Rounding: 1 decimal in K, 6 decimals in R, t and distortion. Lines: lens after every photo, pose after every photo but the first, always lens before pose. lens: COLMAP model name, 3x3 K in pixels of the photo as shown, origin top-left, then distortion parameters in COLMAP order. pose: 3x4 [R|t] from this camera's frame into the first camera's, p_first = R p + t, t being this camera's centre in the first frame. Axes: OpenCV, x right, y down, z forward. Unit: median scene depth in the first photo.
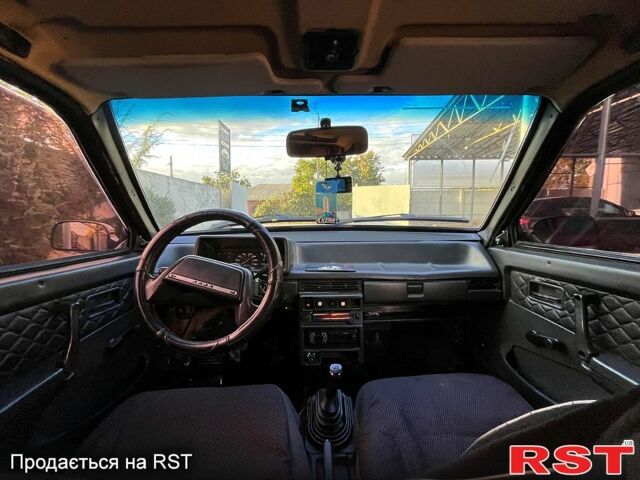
lens RADIAL K [[260.4, 0, 320.0], [0, 260.4, 240.0], [0, 0, 1]] dist [0.000435, -0.000008]
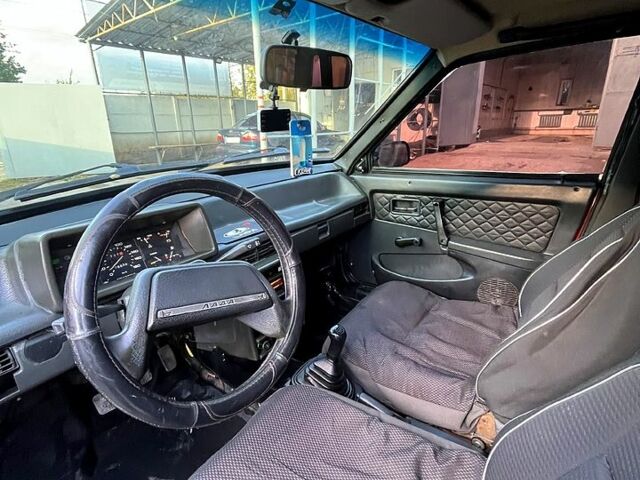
lens RADIAL K [[343.1, 0, 319.6], [0, 343.1, 230.1], [0, 0, 1]] dist [0.005191, -0.000238]
pose [[0.607766, -0.252136, 0.753026, -0.524569], [0.105382, 0.965478, 0.238218, -0.099130], [-0.787093, -0.065425, 0.613355, 0.211855]]
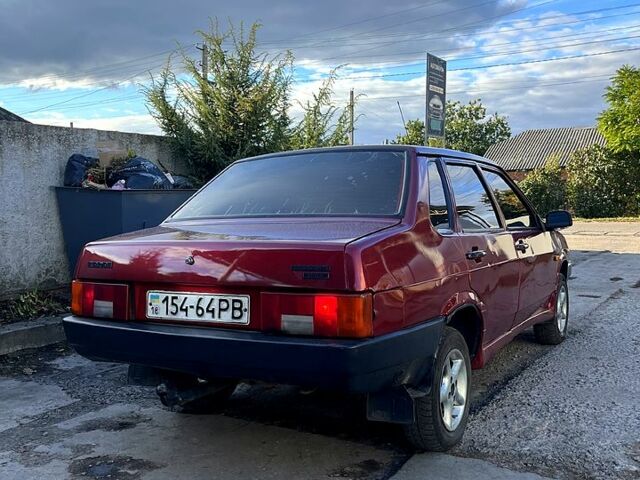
lens RADIAL K [[636.8, 0, 320.0], [0, 636.8, 240.0], [0, 0, 1]] dist [0.081380, 0.002477]
pose [[0.848659, 0.017545, -0.528649, 1.640295], [-0.035873, 0.999058, -0.024431, 0.245298], [0.527723, 0.039698, 0.848489, -3.220542]]
